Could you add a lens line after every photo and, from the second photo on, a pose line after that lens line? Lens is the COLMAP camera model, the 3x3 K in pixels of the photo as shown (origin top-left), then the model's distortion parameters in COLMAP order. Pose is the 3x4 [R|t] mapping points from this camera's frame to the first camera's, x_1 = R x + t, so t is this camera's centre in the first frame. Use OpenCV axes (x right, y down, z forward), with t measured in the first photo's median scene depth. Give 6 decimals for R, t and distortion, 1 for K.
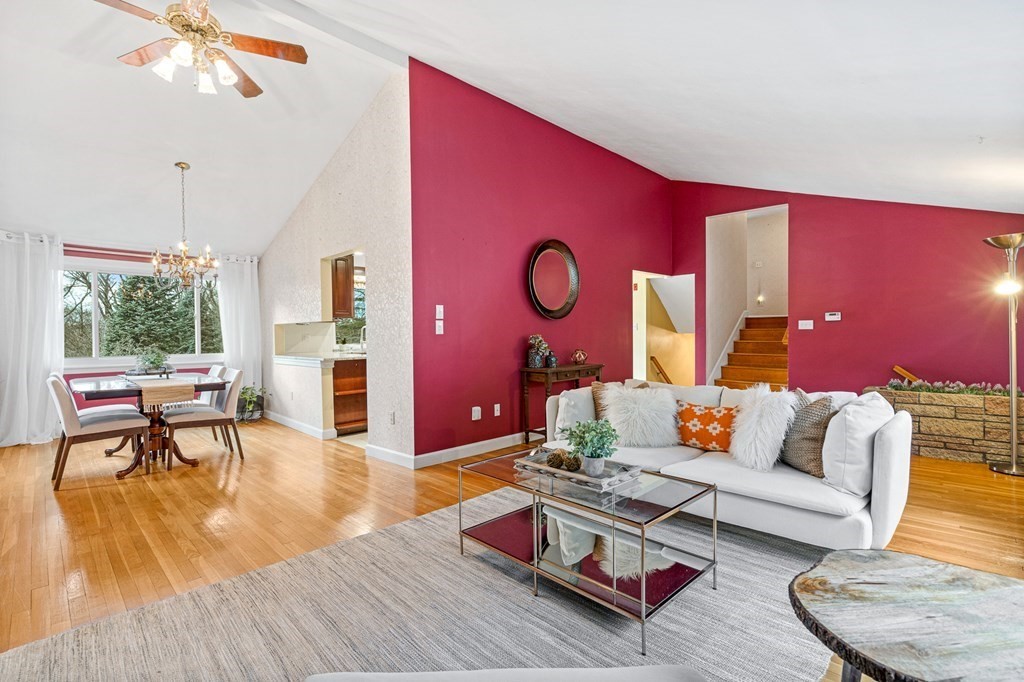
lens RADIAL K [[472.9, 0, 511.4], [0, 472.9, 342.1], [0, 0, 1]] dist [-0.005845, 0.003364]
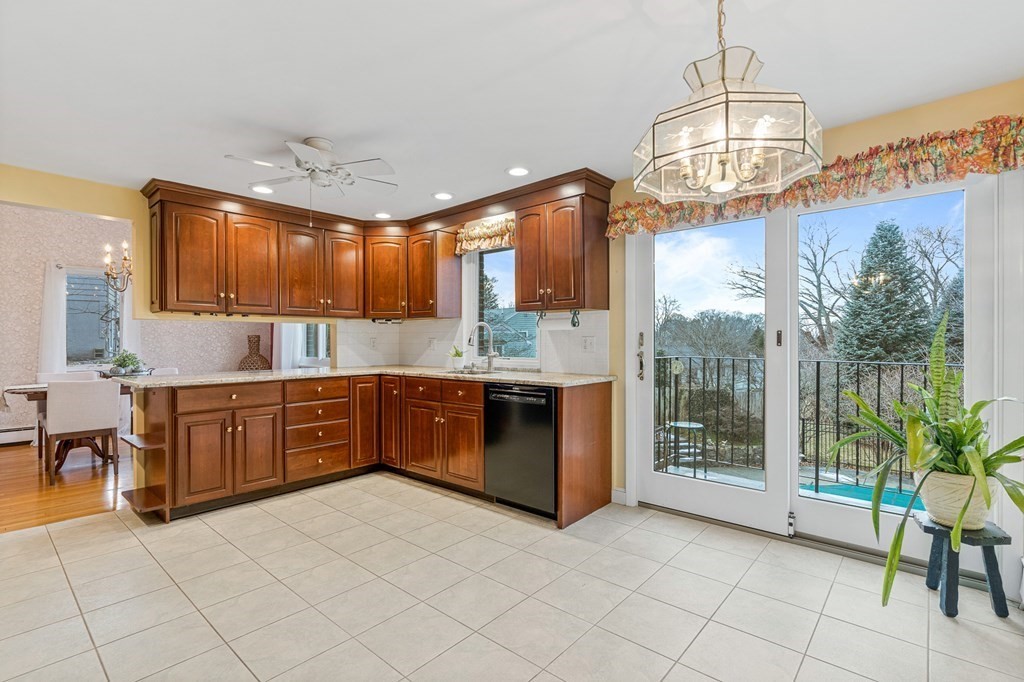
lens RADIAL K [[472.9, 0, 512.3], [0, 472.9, 343.3], [0, 0, 1]] dist [-0.005845, 0.003364]
pose [[0.069819, 0.017258, -0.997410, 0.272452], [-0.016106, 0.999740, 0.016171, -0.028671], [0.997430, 0.014935, 0.070079, 1.452100]]
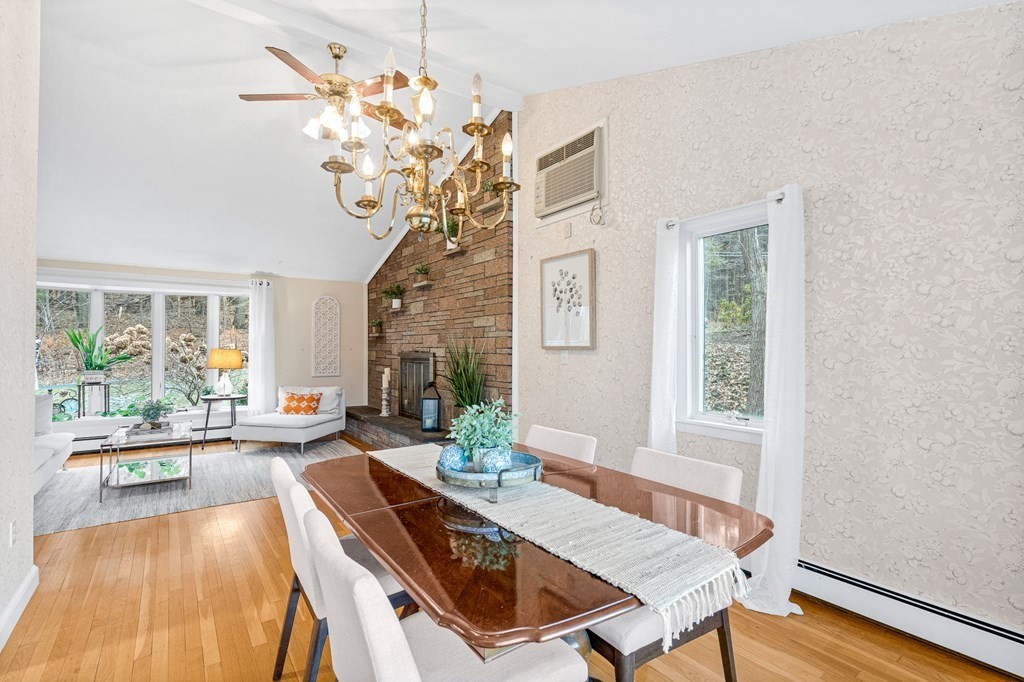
lens RADIAL K [[472.9, 0, 513.5], [0, 472.9, 340.1], [0, 0, 1]] dist [-0.005845, 0.003364]
pose [[-0.987730, 0.010613, 0.155808, -0.693774], [0.010698, 0.999943, -0.000297, -0.030736], [-0.155802, 0.001374, -0.987787, 1.122832]]
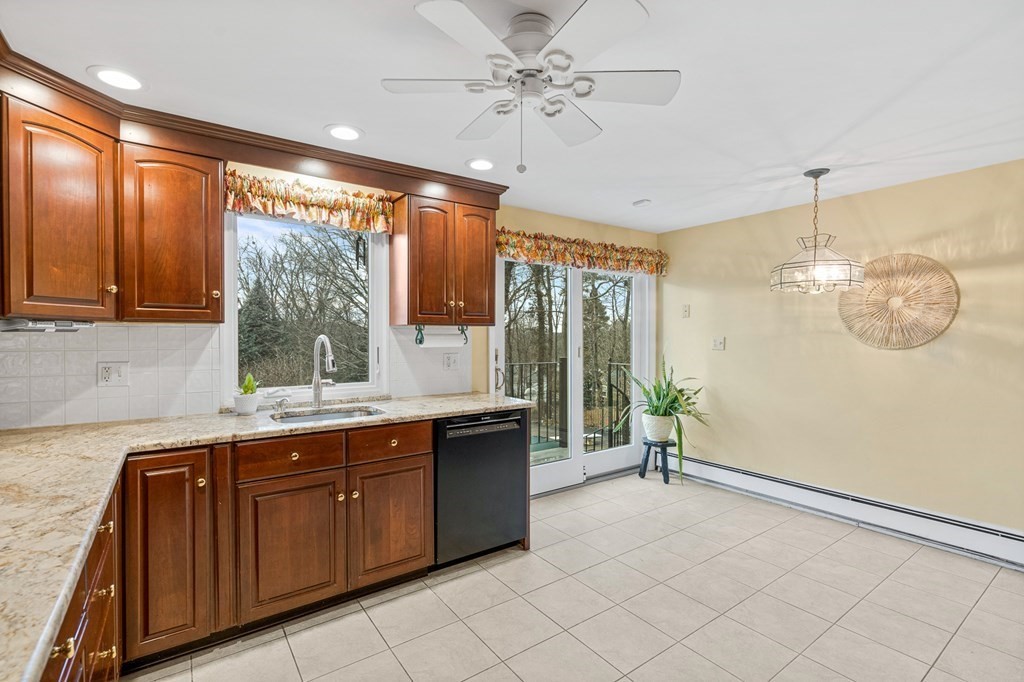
lens RADIAL K [[472.9, 0, 510.3], [0, 472.9, 342.3], [0, 0, 1]] dist [-0.005845, 0.003364]
pose [[0.986925, 0.014639, -0.160515, -0.189847], [-0.015176, 0.999883, -0.002117, -0.043159], [0.160466, 0.004526, 0.987031, 1.018826]]
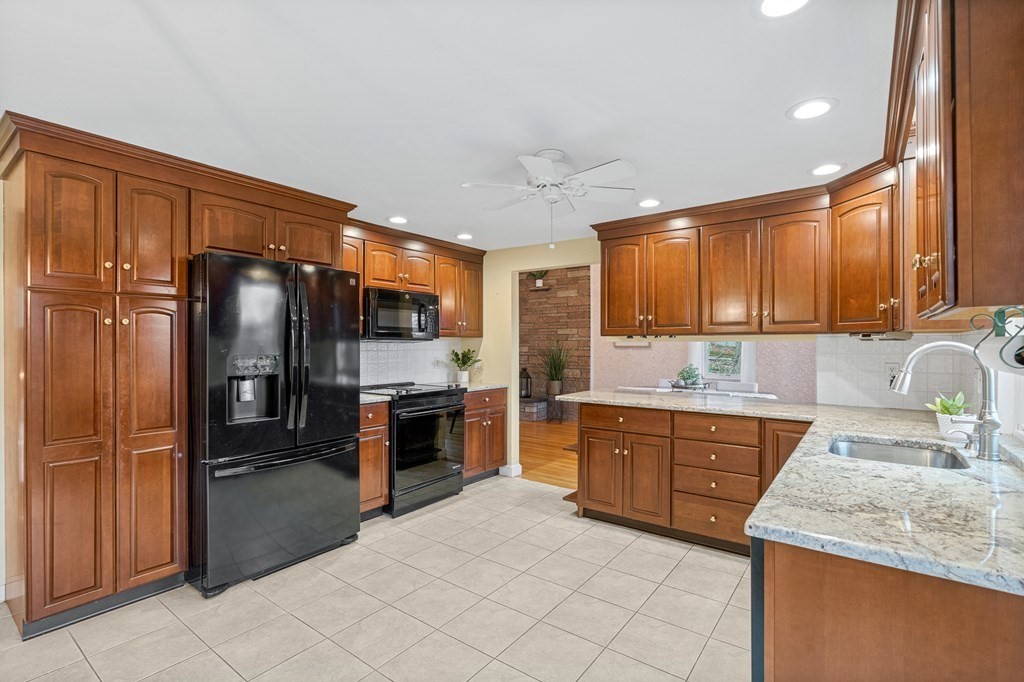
lens RADIAL K [[472.9, 0, 515.5], [0, 472.9, 346.7], [0, 0, 1]] dist [-0.005845, 0.003364]
pose [[-0.987807, 0.012149, -0.155210, -0.121406], [0.008385, 0.999655, 0.024885, -0.055248], [0.155459, 0.023280, -0.987568, 1.718541]]
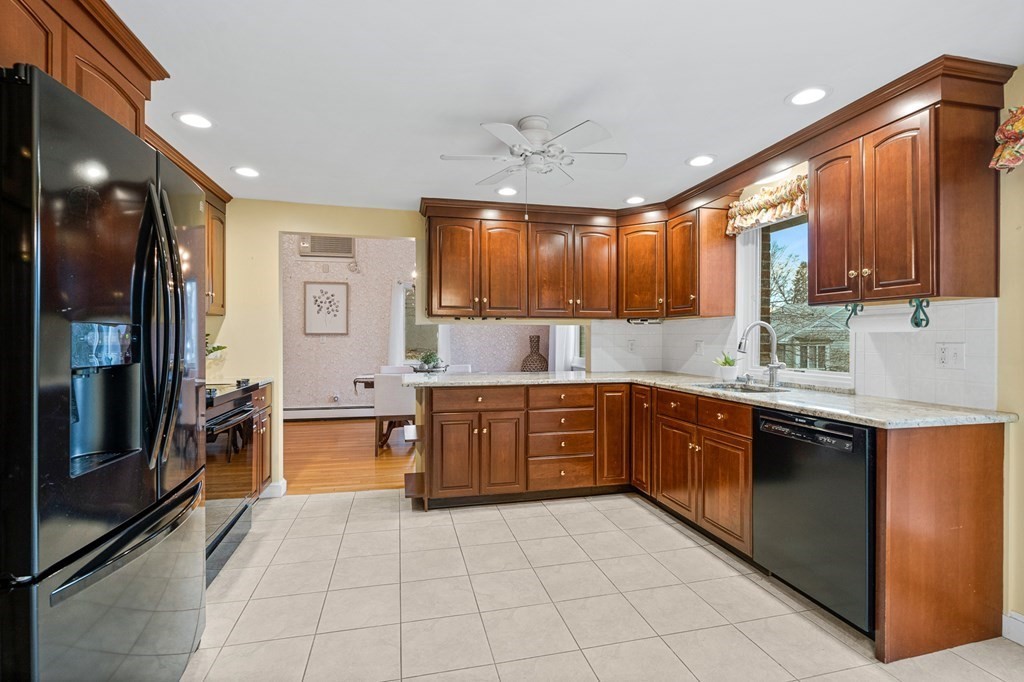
lens RADIAL K [[472.9, 0, 513.4], [0, 472.9, 340.5], [0, 0, 1]] dist [-0.005845, 0.003364]
pose [[-0.514989, 0.015022, -0.857065, 0.151926], [-0.010809, 0.999653, 0.024016, -0.036556], [0.857128, 0.021632, -0.514648, 1.492748]]
